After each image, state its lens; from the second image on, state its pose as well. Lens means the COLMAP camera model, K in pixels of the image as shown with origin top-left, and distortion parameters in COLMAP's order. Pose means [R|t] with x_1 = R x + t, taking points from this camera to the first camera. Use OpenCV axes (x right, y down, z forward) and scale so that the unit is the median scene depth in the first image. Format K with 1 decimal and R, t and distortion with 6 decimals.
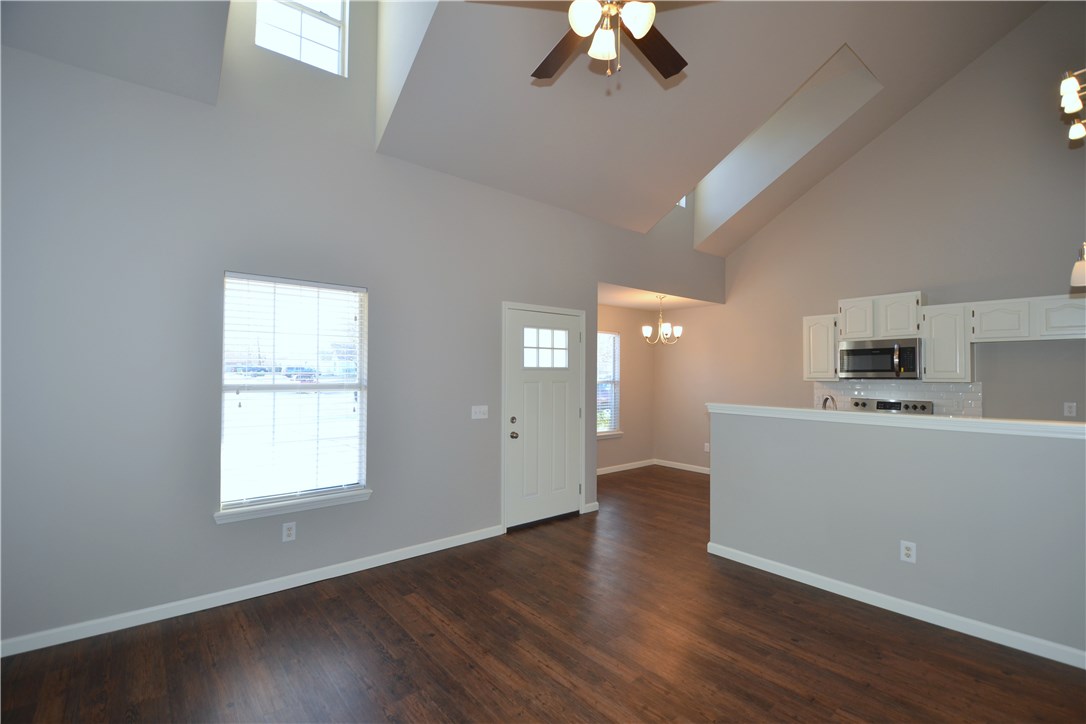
lens RADIAL K [[474.5, 0, 559.6], [0, 474.5, 369.9], [0, 0, 1]] dist [-0.021207, -0.003729]
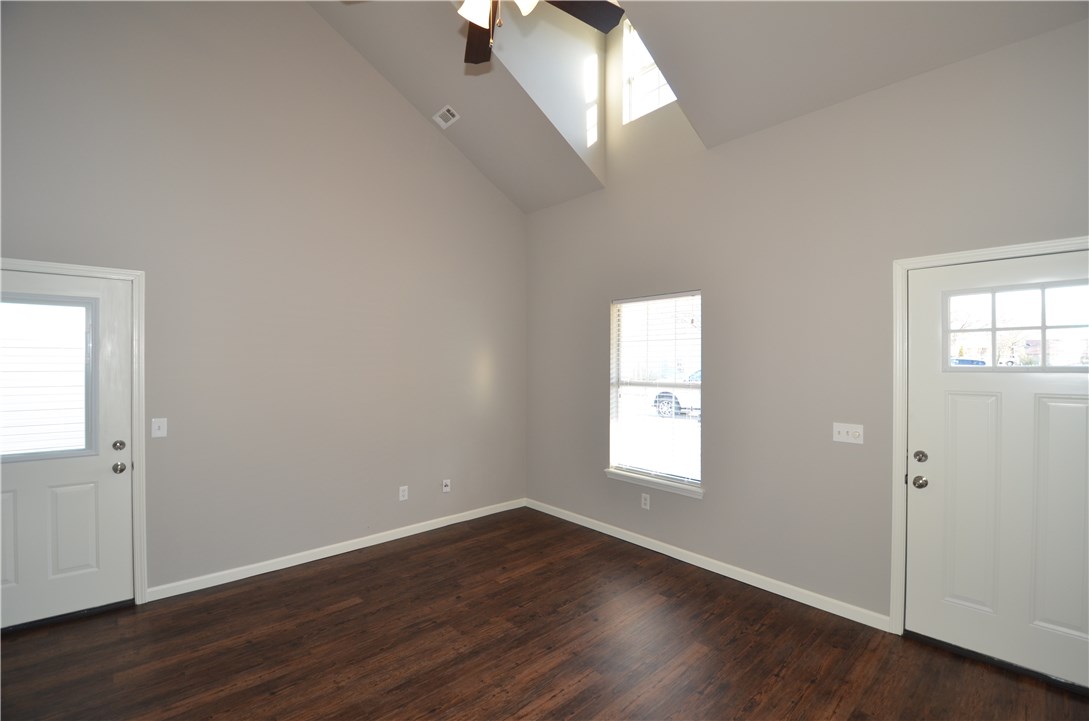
lens RADIAL K [[475.8, 0, 552.5], [0, 475.8, 366.7], [0, 0, 1]] dist [-0.021207, -0.003729]
pose [[0.020737, 0.001707, -0.999784, 0.634732], [0.004249, 0.999989, 0.001795, -0.011948], [0.999776, -0.004285, 0.020729, 0.698971]]
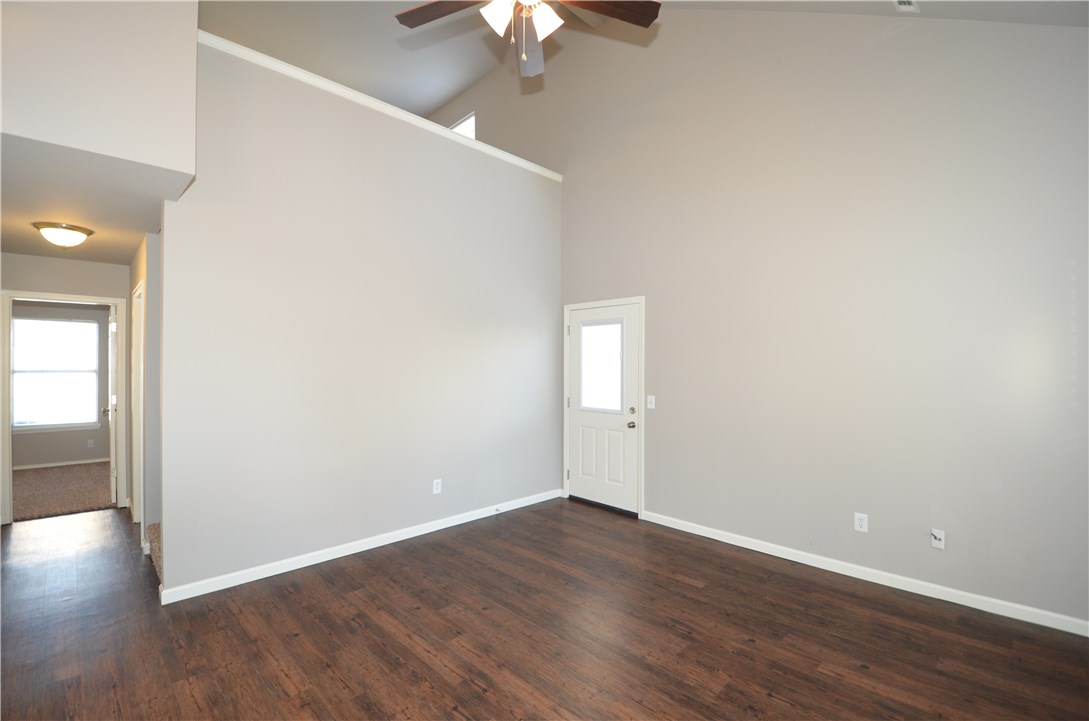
lens RADIAL K [[475.8, 0, 549.1], [0, 475.8, 359.6], [0, 0, 1]] dist [-0.021207, -0.003729]
pose [[-0.999009, -0.009220, -0.043545, 0.058785], [-0.008460, 0.999809, -0.017595, 0.011391], [0.043699, -0.017210, -0.998897, 1.274144]]
